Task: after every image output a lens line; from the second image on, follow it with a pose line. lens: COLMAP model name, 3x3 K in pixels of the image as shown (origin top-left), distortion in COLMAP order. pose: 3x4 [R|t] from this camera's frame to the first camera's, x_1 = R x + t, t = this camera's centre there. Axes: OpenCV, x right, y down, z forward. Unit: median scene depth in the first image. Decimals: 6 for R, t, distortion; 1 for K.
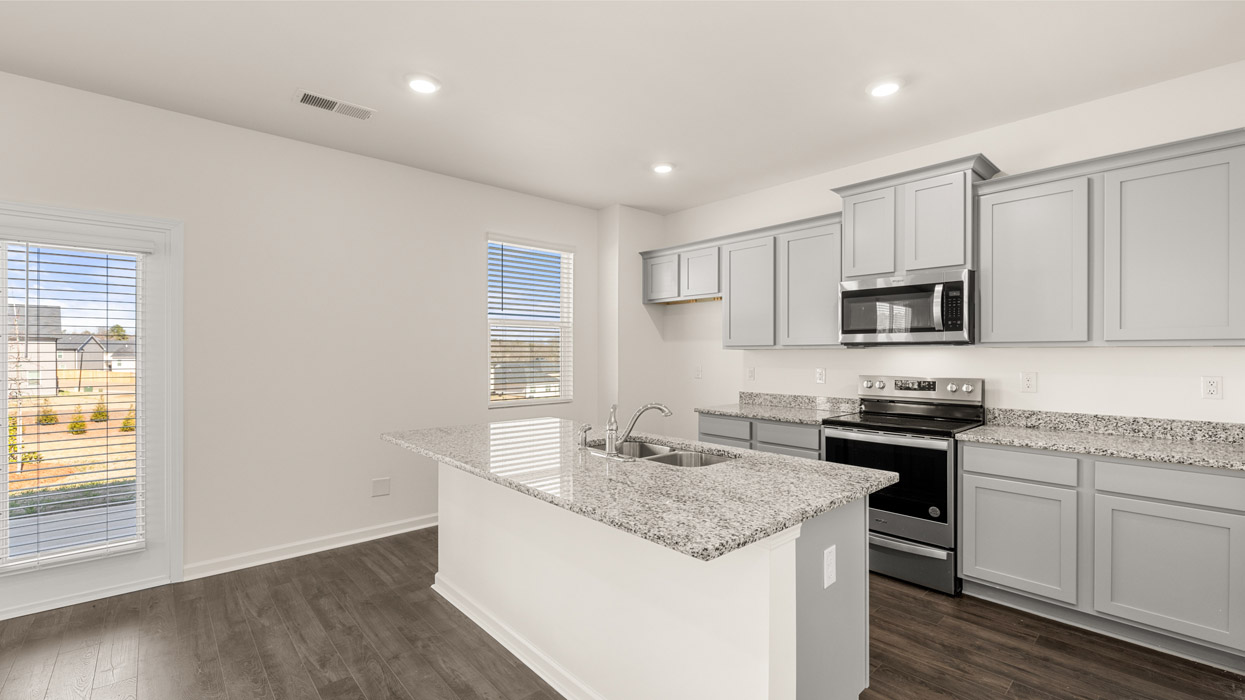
lens RADIAL K [[518.4, 0, 606.8], [0, 518.4, 356.4], [0, 0, 1]] dist [-0.005843, 0.000453]
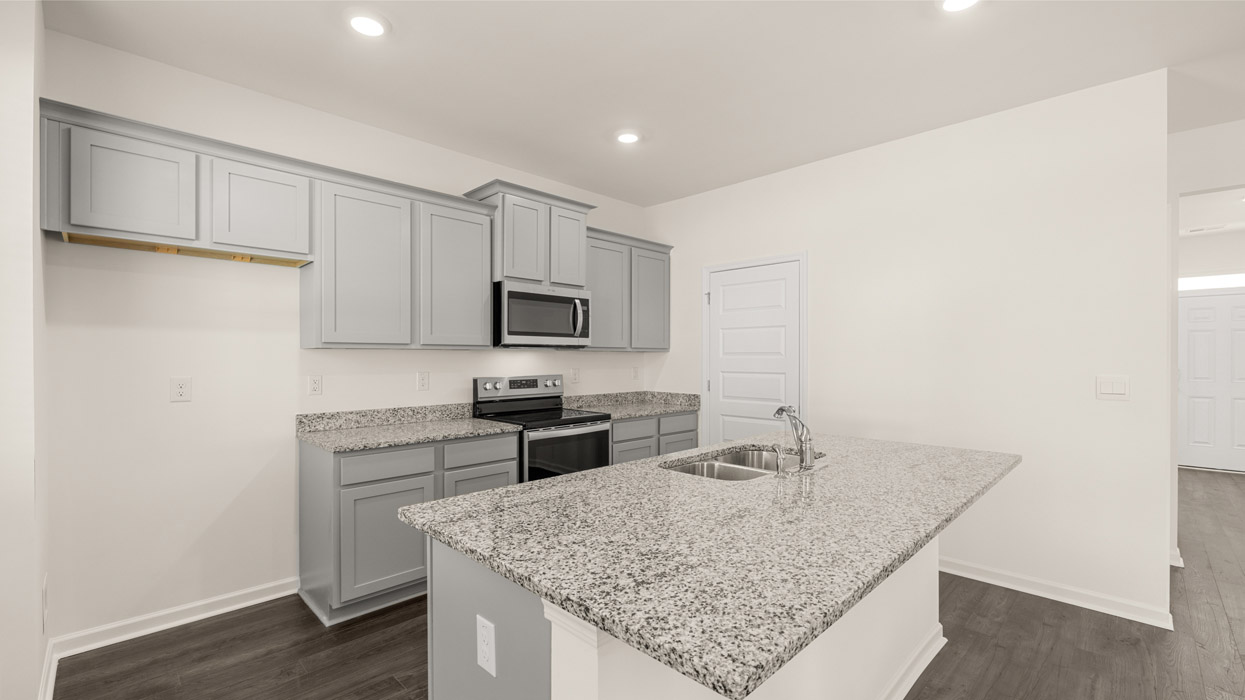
lens RADIAL K [[518.4, 0, 627.9], [0, 518.4, 355.5], [0, 0, 1]] dist [-0.005843, 0.000453]
pose [[-0.070904, 0.006593, 0.997461, -0.647385], [0.008585, 0.999945, -0.005999, 0.005117], [-0.997446, 0.008138, -0.070957, 1.044152]]
